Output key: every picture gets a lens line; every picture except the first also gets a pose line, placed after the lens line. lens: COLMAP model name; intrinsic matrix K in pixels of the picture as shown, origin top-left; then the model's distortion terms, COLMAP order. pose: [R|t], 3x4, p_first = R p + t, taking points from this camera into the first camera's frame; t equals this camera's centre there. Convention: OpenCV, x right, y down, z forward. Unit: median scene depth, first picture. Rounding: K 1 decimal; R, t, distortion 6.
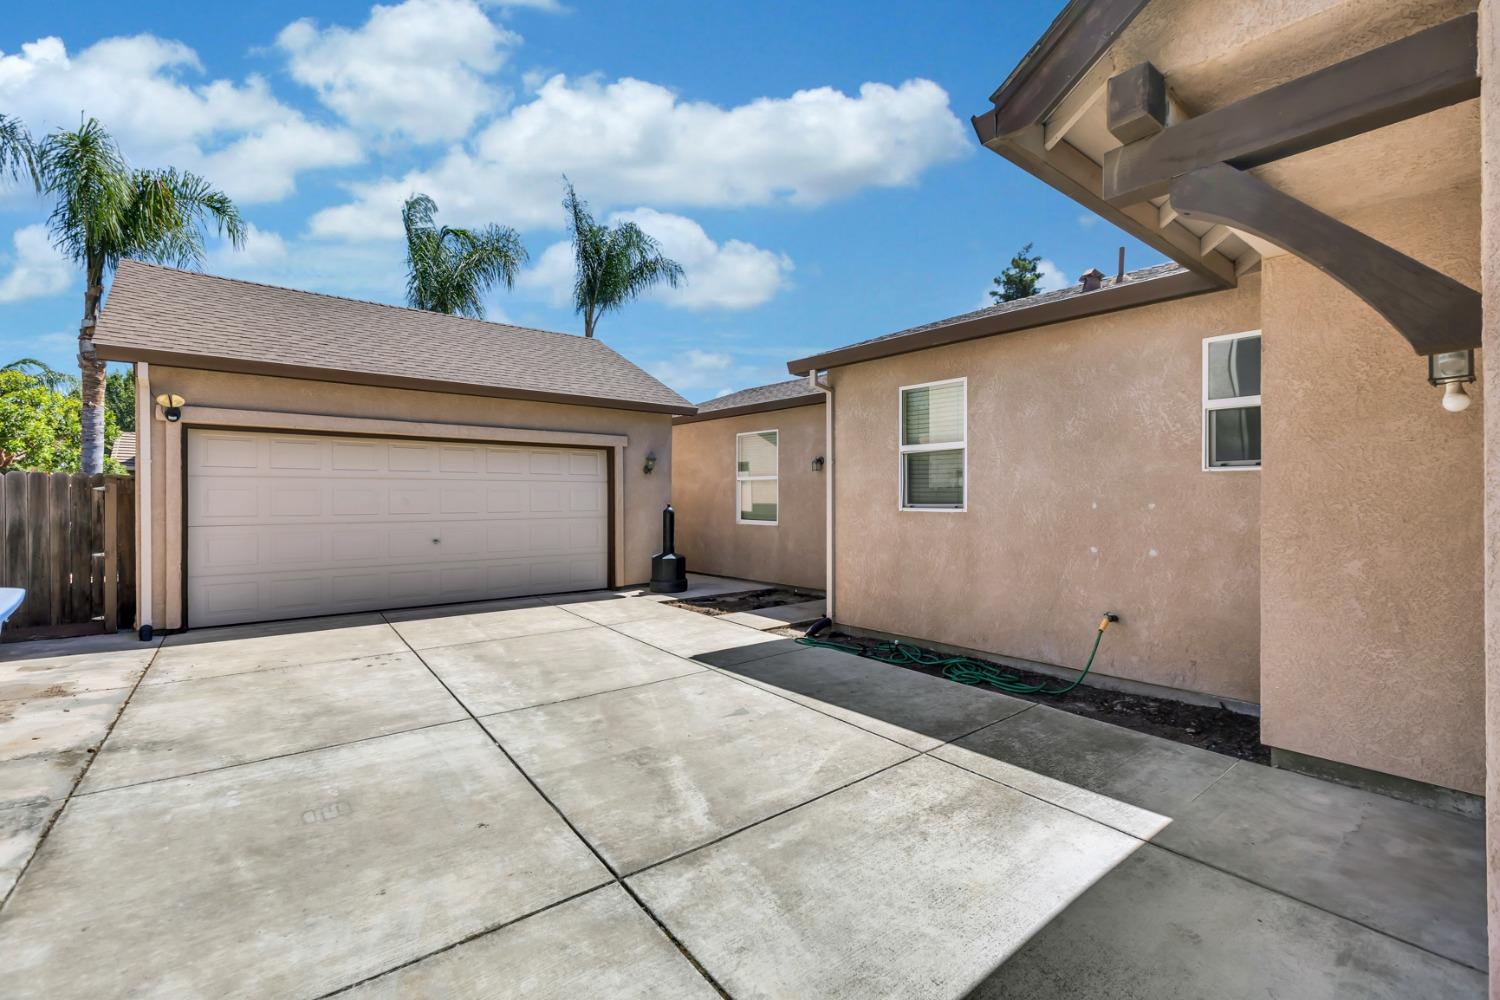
lens RADIAL K [[674.8, 0, 756.0], [0, 674.8, 497.5], [0, 0, 1]] dist [0.000582, 0.000287]
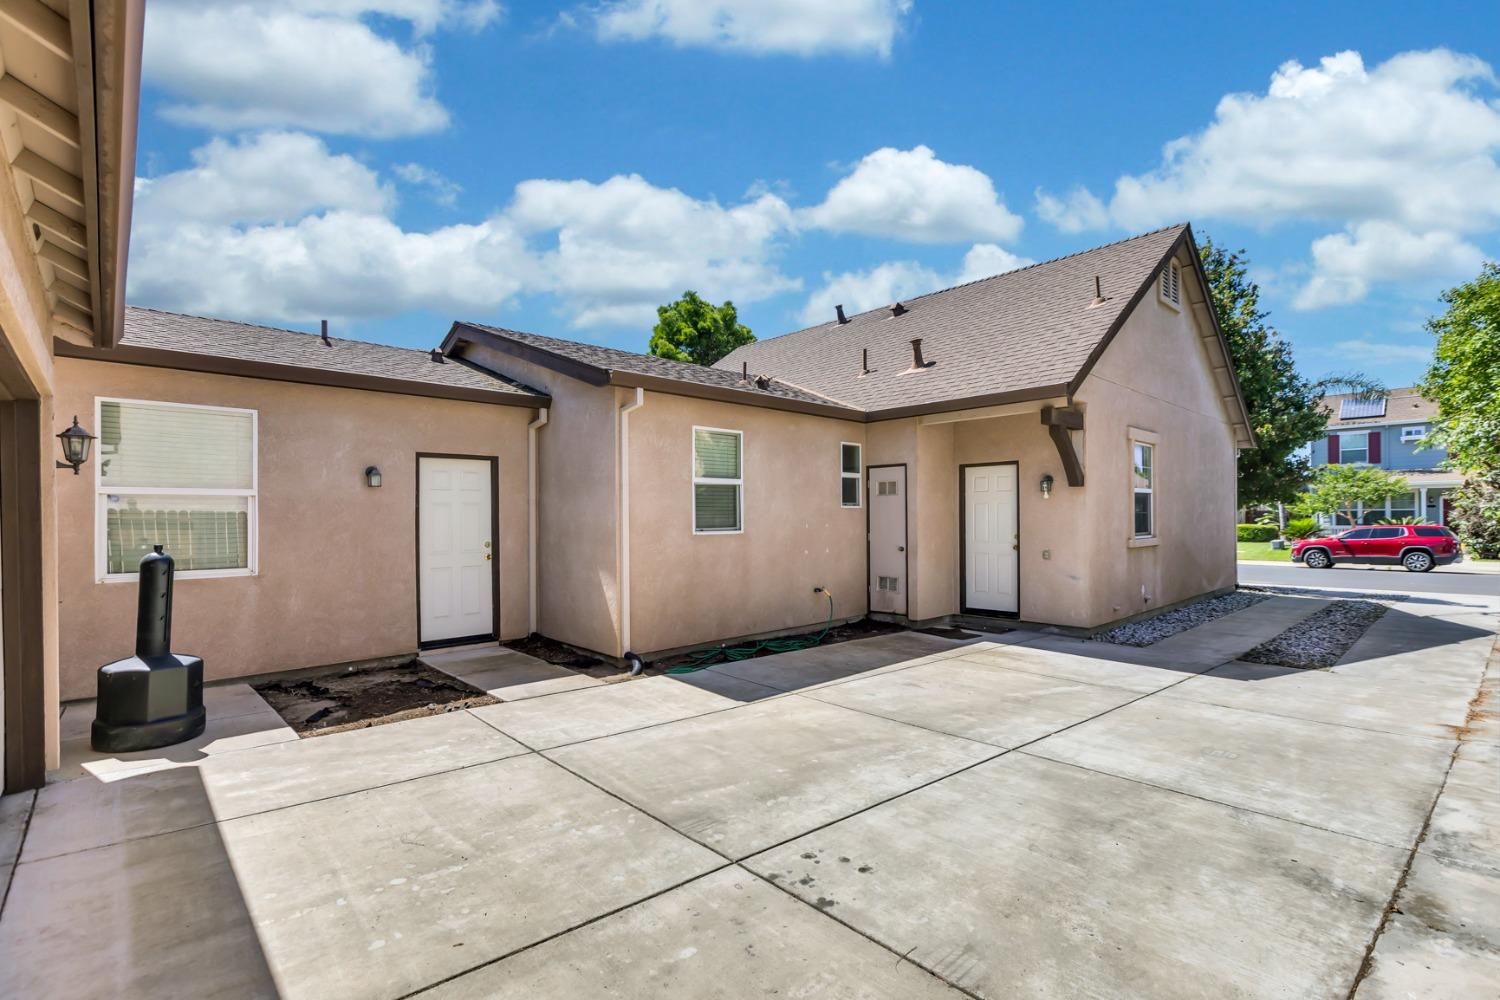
lens RADIAL K [[674.8, 0, 756.5], [0, 674.8, 513.1], [0, 0, 1]] dist [0.000582, 0.000287]
pose [[-0.063504, 0.003303, 0.997976, -1.558594], [0.003589, 0.999989, -0.003081, -0.021934], [-0.997975, 0.003386, -0.063515, 1.617806]]
